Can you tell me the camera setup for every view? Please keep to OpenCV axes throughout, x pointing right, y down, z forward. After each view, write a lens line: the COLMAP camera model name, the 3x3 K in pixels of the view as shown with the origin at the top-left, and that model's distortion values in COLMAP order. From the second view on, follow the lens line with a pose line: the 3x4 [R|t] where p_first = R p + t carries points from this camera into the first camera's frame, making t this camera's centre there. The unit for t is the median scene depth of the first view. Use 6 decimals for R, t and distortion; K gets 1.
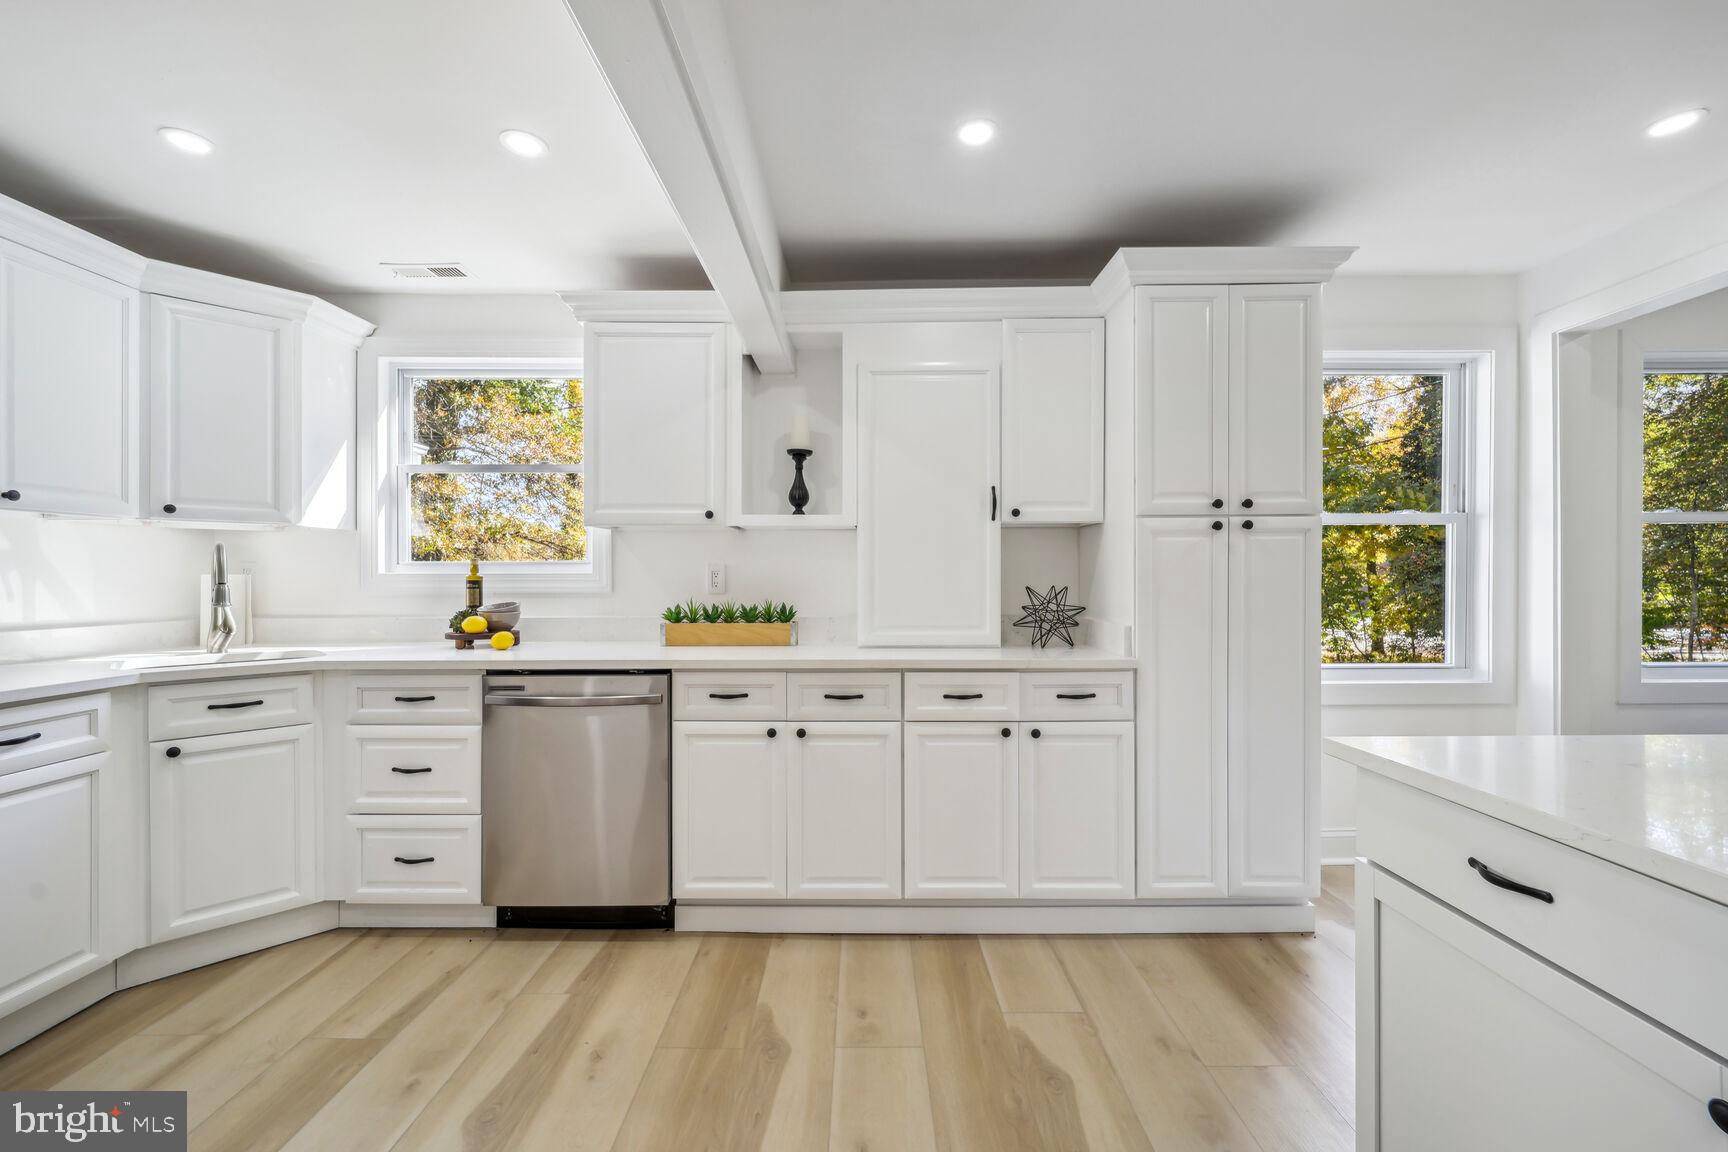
lens RADIAL K [[715.5, 0, 861.7], [0, 715.5, 576.8], [0, 0, 1]] dist [0.005858, -0.002368]
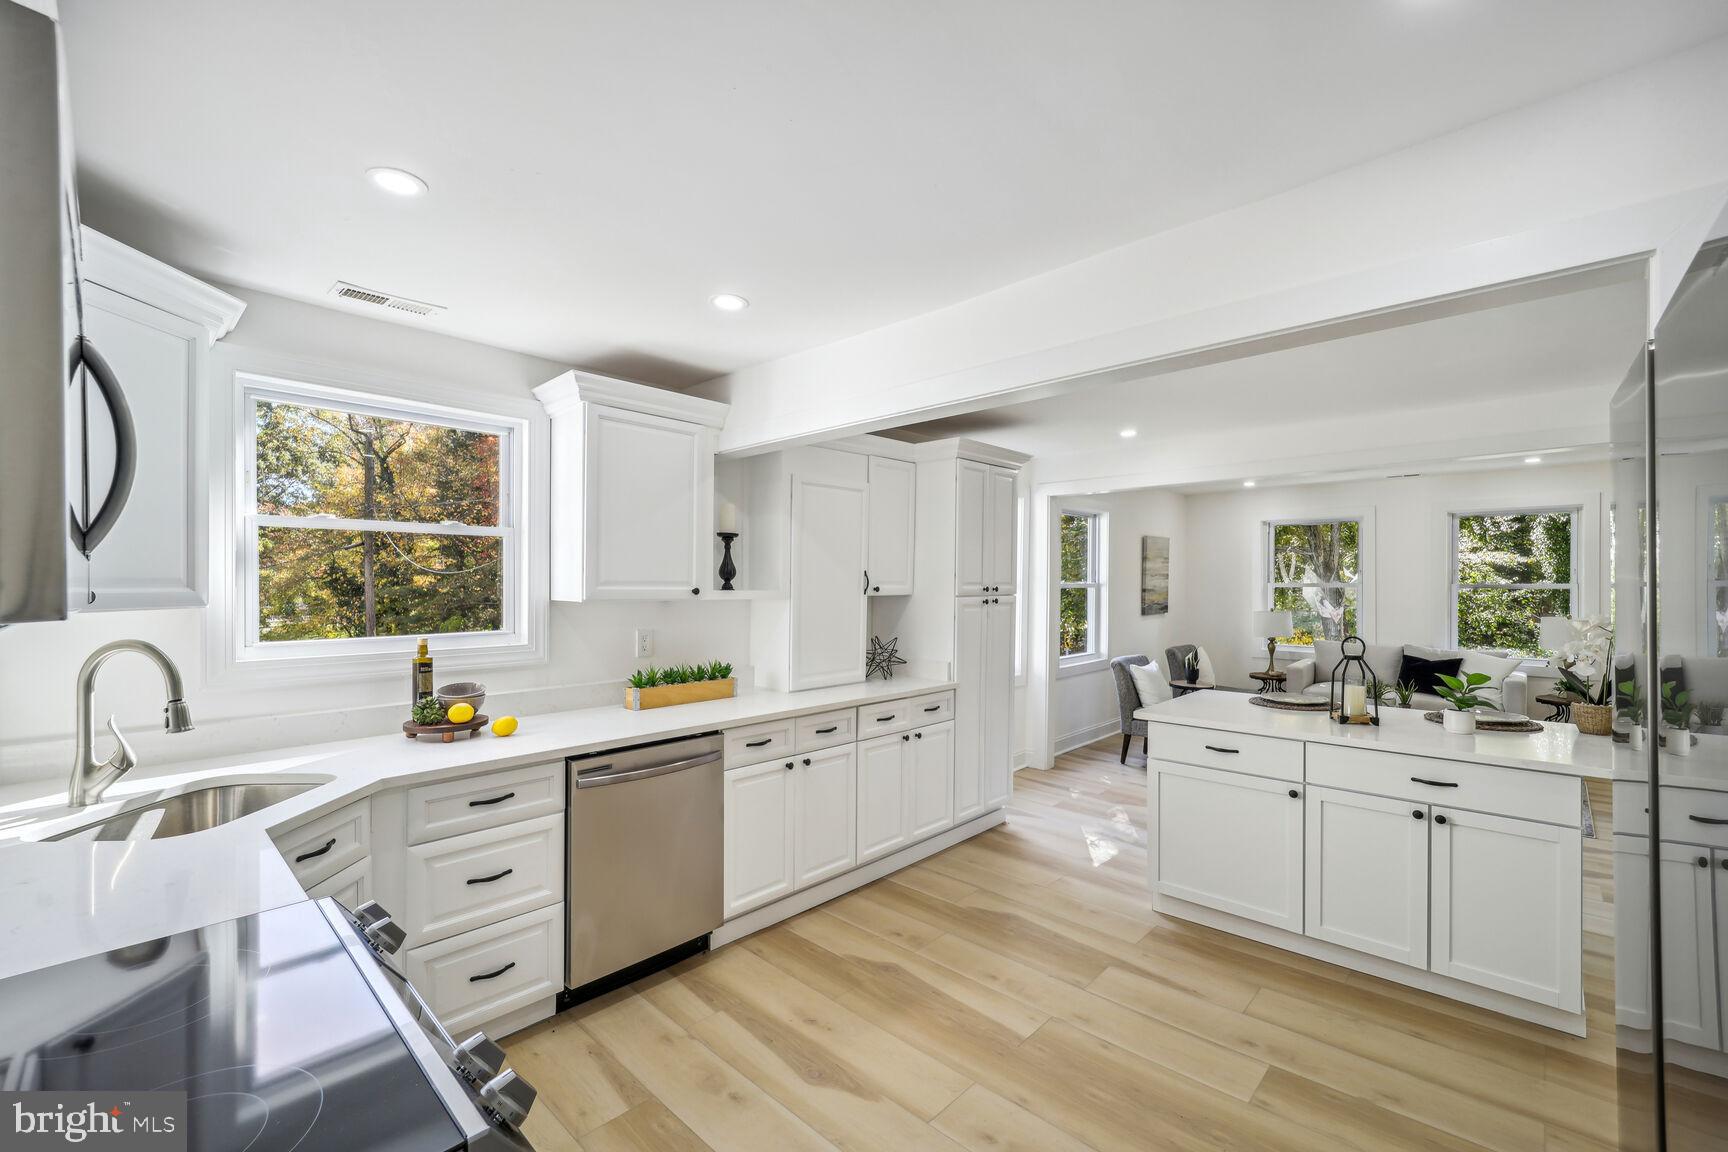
lens RADIAL K [[715.5, 0, 872.2], [0, 715.5, 588.6], [0, 0, 1]] dist [0.005858, -0.002368]
pose [[0.682843, -0.001755, 0.730563, -0.956703], [-0.005252, 0.999959, 0.007311, -0.112409], [-0.730546, -0.008829, 0.682807, 0.007476]]
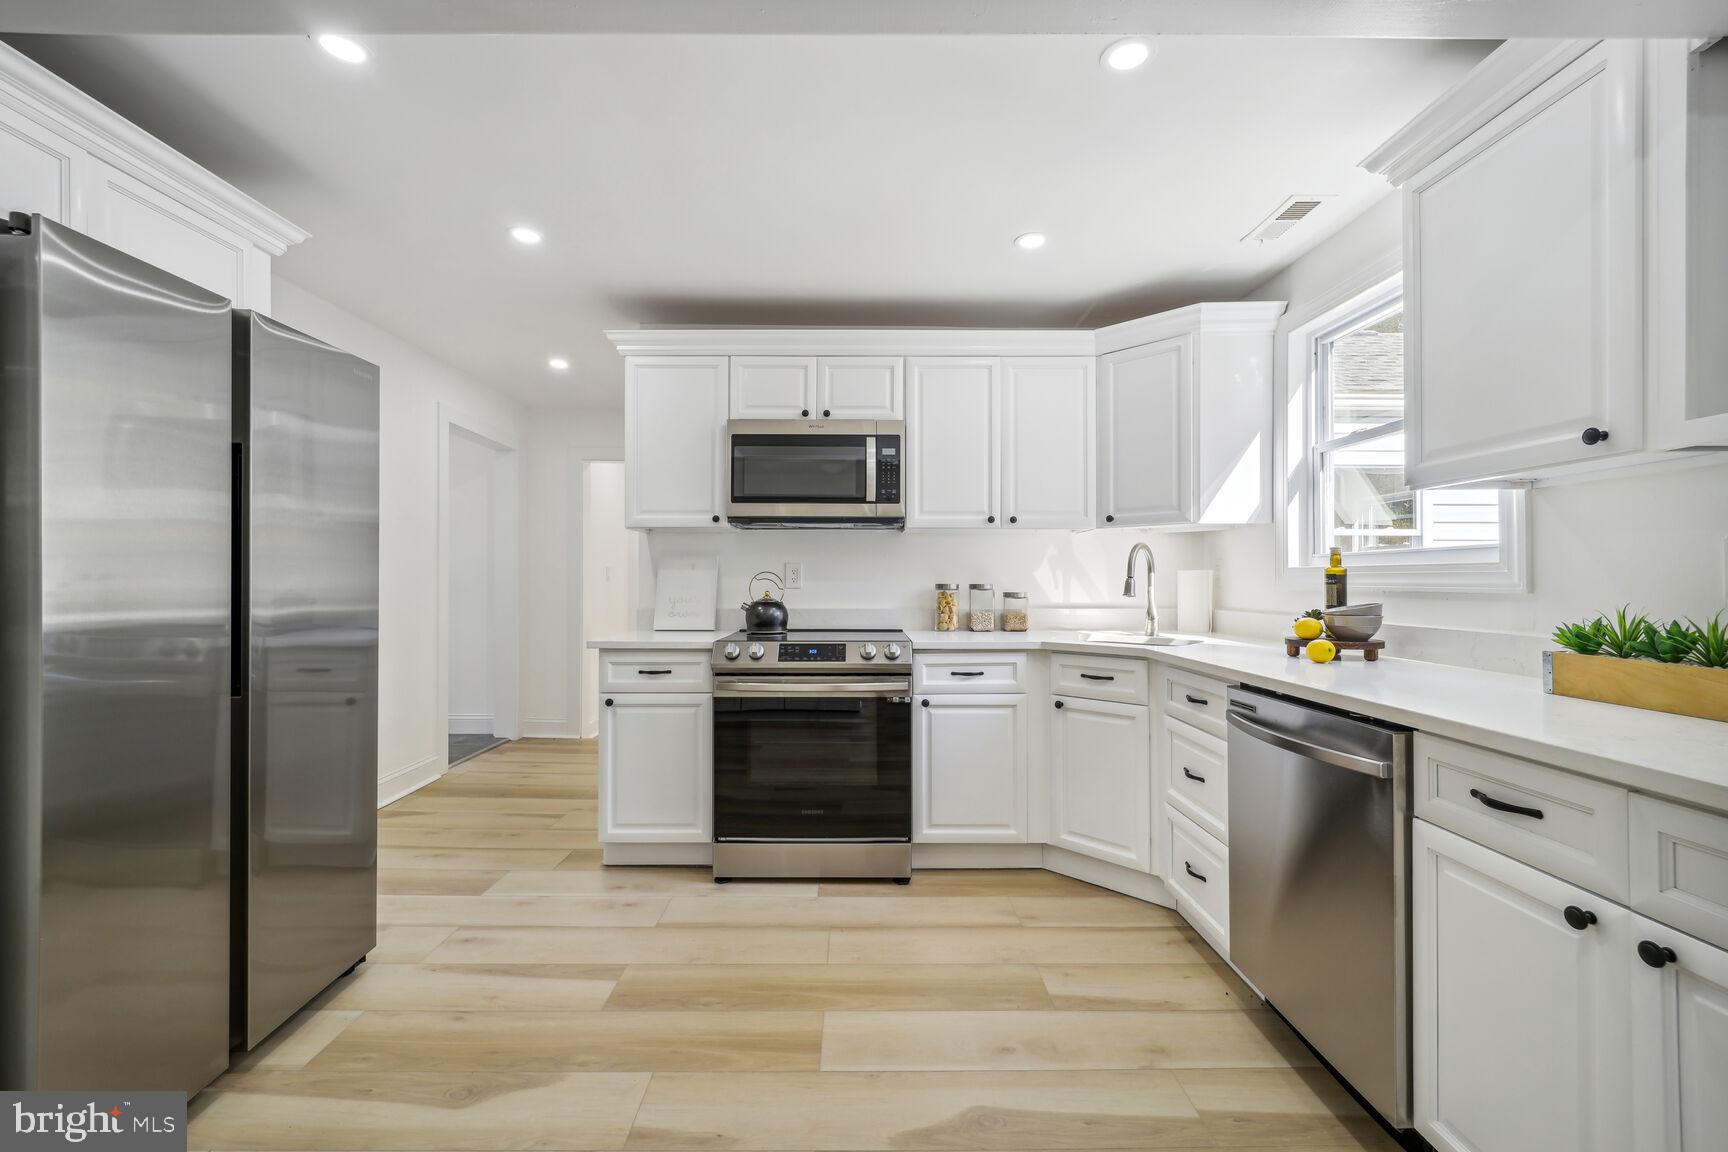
lens RADIAL K [[715.5, 0, 860.7], [0, 715.5, 573.6], [0, 0, 1]] dist [0.005858, -0.002368]
pose [[0.008353, -0.005929, -0.999948, 0.304473], [-0.000514, 0.999982, -0.005934, 0.011314], [0.999965, 0.000564, 0.008350, 0.549563]]
